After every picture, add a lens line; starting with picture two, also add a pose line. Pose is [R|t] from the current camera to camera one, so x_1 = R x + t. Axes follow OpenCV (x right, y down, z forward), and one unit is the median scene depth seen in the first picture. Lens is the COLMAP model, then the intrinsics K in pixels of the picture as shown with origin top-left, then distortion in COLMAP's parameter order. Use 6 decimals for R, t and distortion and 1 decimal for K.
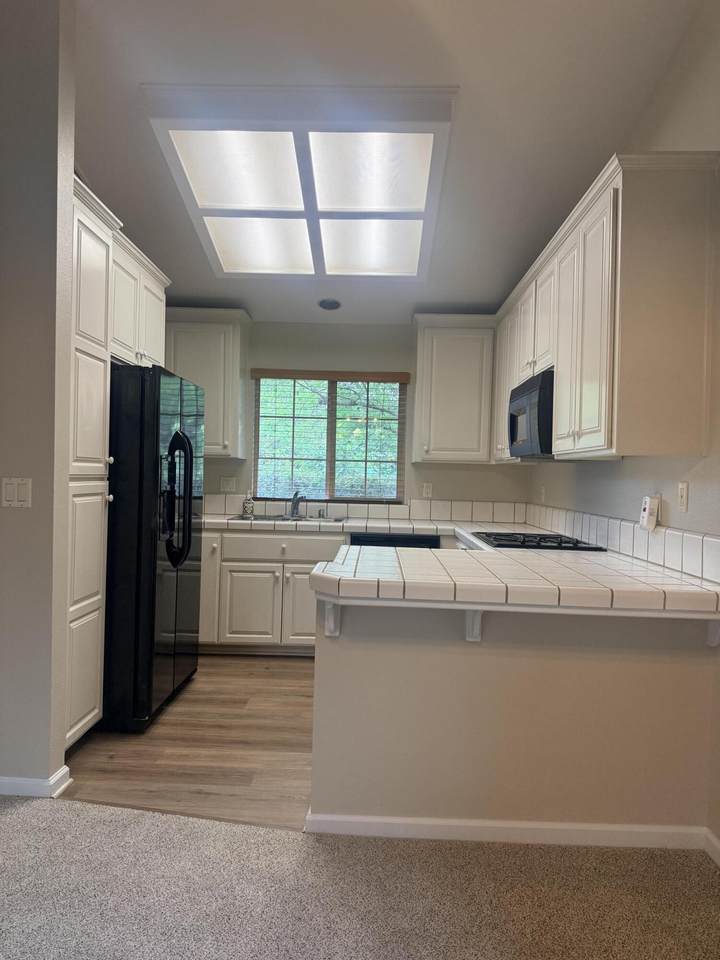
lens RADIAL K [[666.0, 0, 359.4], [0, 666.0, 481.4], [0, 0, 1]] dist [0.002494, -0.000056]
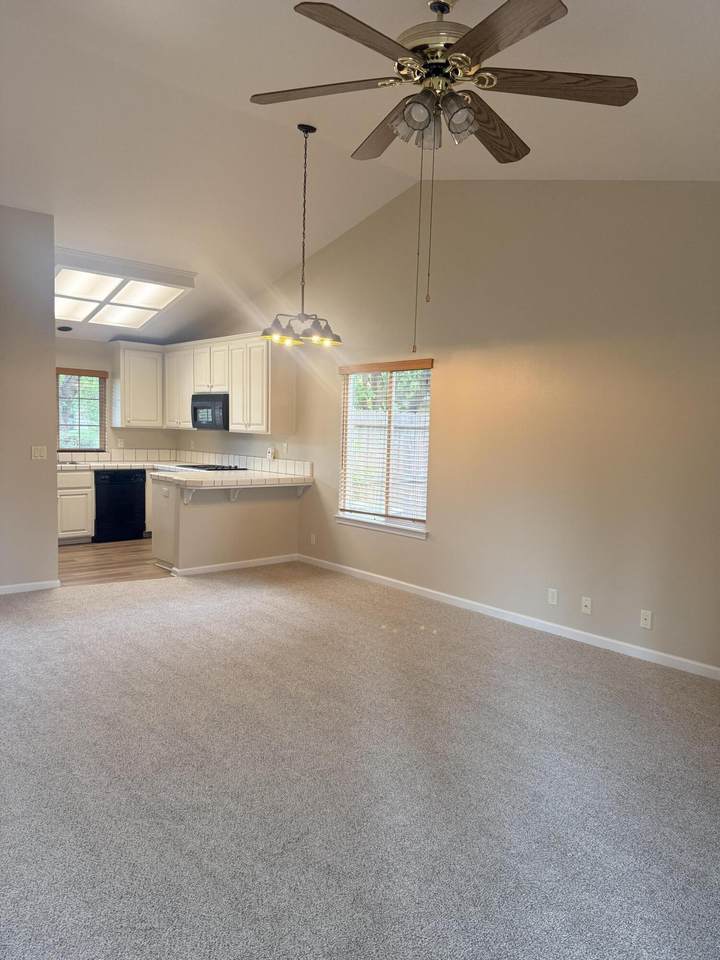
lens RADIAL K [[666.0, 0, 360.6], [0, 666.0, 480.7], [0, 0, 1]] dist [0.002494, -0.000056]
pose [[0.741970, -0.056246, 0.668070, -0.623455], [-0.004057, 0.996080, 0.088367, -0.047004], [-0.670421, -0.068276, 0.738833, -0.704524]]
